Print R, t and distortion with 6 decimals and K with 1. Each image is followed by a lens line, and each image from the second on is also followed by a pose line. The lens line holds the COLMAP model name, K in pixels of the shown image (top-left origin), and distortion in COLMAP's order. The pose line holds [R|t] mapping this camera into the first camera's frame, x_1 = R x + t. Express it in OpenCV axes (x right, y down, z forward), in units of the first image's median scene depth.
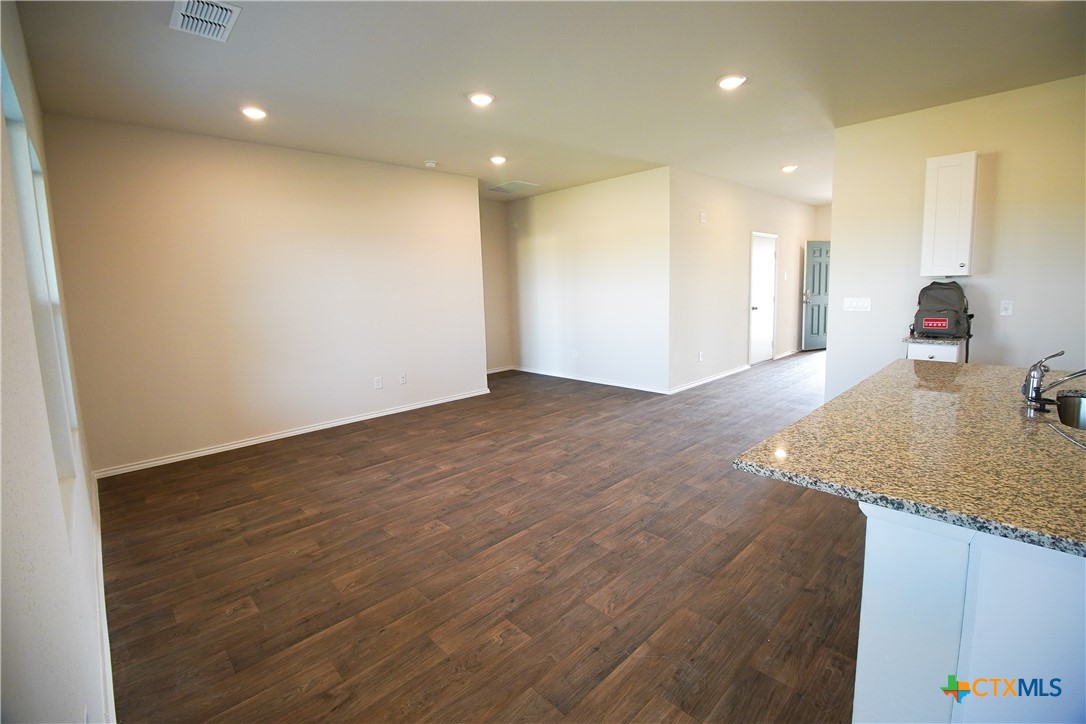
lens RADIAL K [[475.2, 0, 545.4], [0, 475.2, 356.7], [0, 0, 1]] dist [-0.017695, -0.003503]
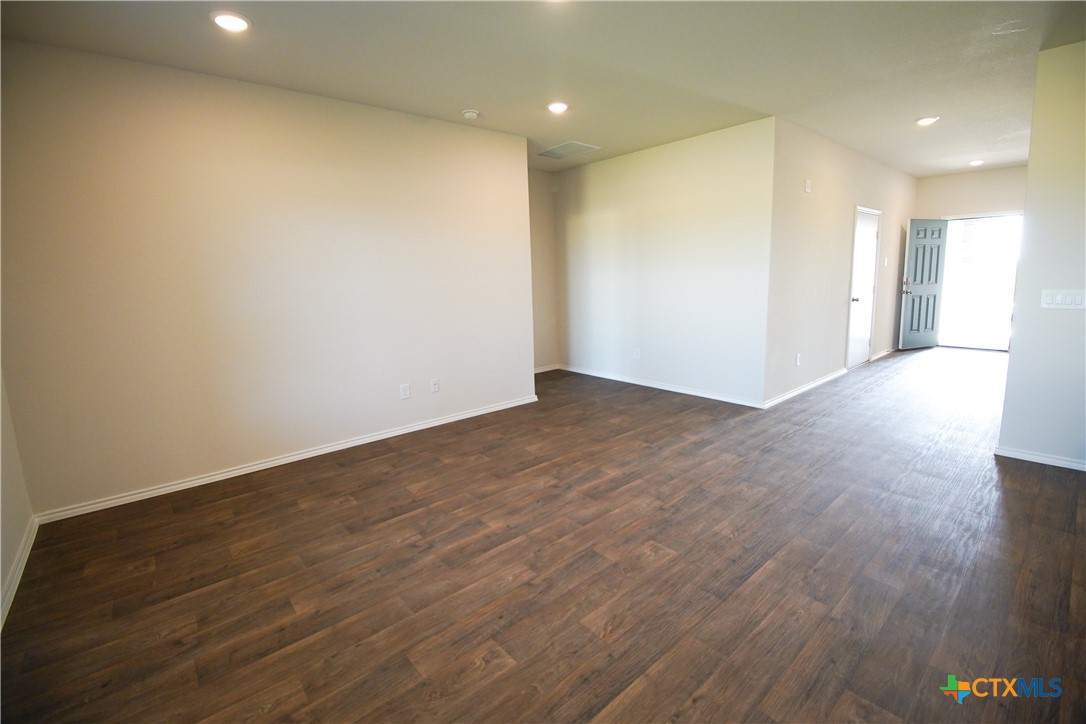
lens RADIAL K [[475.2, 0, 544.9], [0, 475.2, 357.1], [0, 0, 1]] dist [-0.017695, -0.003503]
pose [[0.998359, 0.012678, -0.055852, -0.084609], [-0.011056, 0.999510, 0.029267, -0.035003], [0.056196, -0.028601, 0.998010, 0.252306]]
